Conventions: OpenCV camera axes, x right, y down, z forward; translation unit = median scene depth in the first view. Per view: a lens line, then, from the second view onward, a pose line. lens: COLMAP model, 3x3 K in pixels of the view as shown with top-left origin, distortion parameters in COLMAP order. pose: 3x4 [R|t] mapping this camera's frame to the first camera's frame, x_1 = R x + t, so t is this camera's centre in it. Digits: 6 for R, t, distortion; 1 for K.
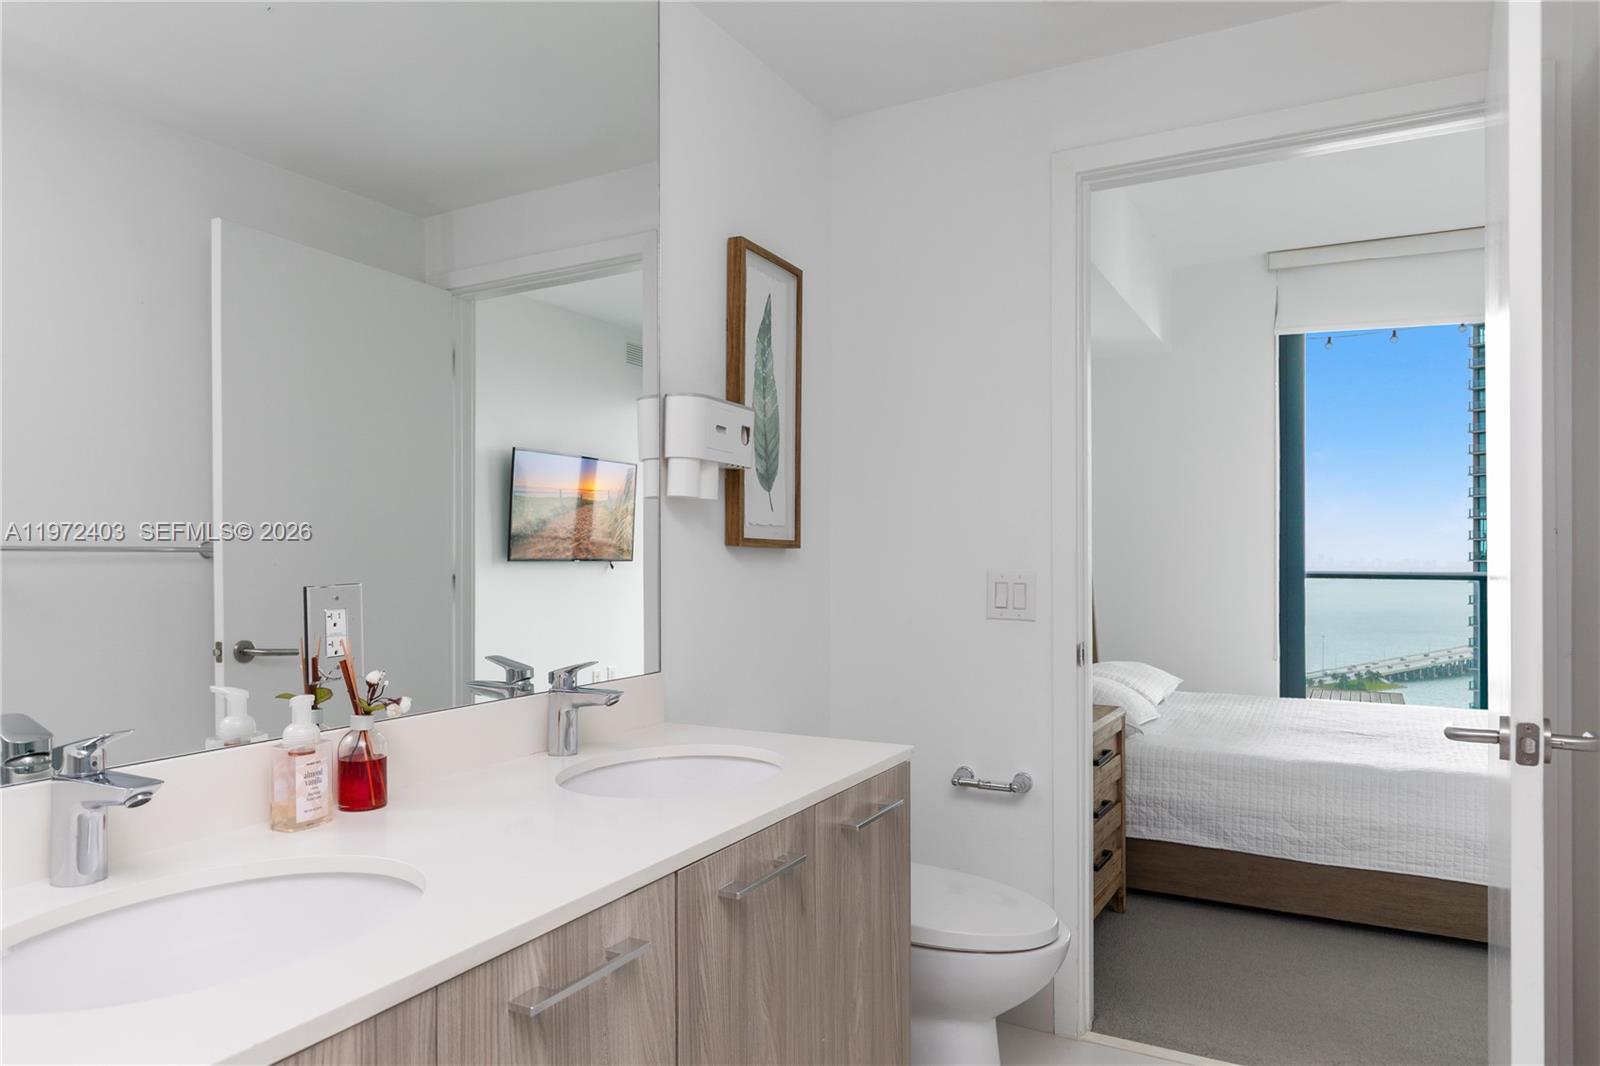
lens RADIAL K [[1006.0, 0, 789.0], [0, 1006.0, 547.0], [0, 0, 1]] dist [0.004570, 0.002321]
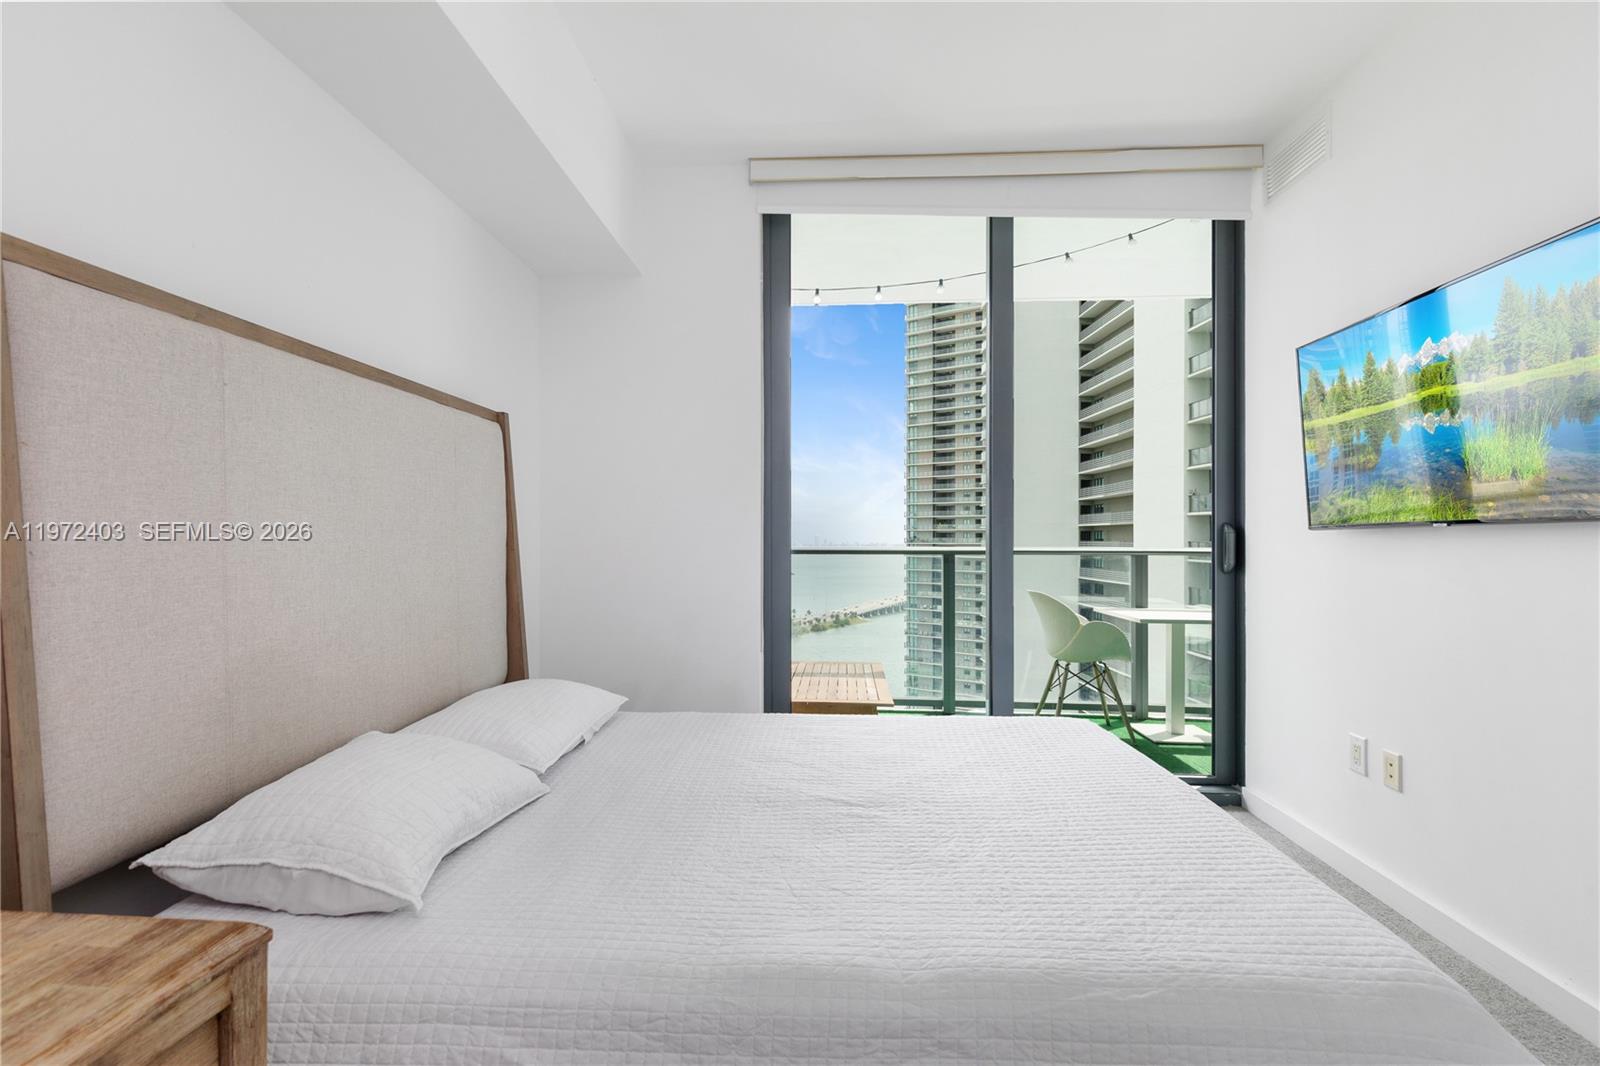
lens RADIAL K [[721.9, 0, 803.6], [0, 721.9, 529.4], [0, 0, 1]] dist [0.004293, 0.000119]
pose [[0.898254, 0.010976, 0.439341, 0.054962], [-0.009278, 0.999939, -0.006013, 0.002576], [-0.439380, 0.001325, 0.898300, 0.096197]]
